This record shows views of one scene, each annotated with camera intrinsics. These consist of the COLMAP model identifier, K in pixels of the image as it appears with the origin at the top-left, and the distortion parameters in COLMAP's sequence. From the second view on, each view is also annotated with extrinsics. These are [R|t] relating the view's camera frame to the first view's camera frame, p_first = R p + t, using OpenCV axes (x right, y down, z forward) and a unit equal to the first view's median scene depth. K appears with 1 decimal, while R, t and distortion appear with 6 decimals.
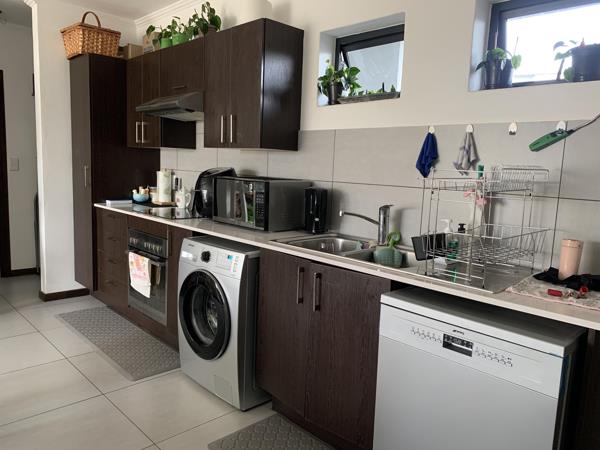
lens RADIAL K [[469.2, 0, 300.0], [0, 469.2, 225.0], [0, 0, 1]] dist [0.000334, 0.000653]
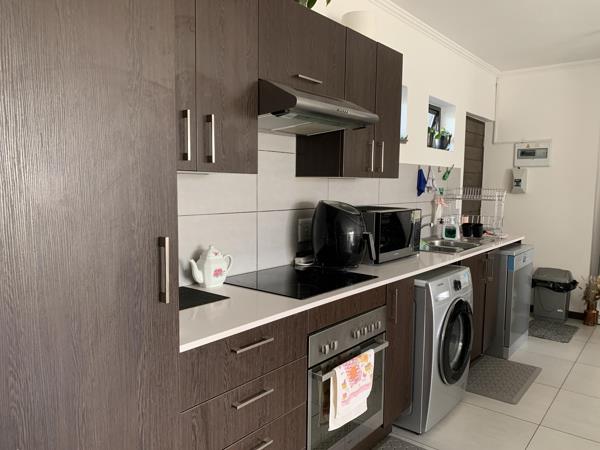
lens RADIAL K [[454.7, 0, 315.0], [0, 454.7, 222.0], [0, 0, 1]] dist [0.204265, -0.434325]
pose [[-0.133732, -0.121974, 0.983483, -1.093414], [0.107582, 0.984745, 0.136759, -0.232282], [-0.985161, 0.124094, -0.118570, 1.341081]]
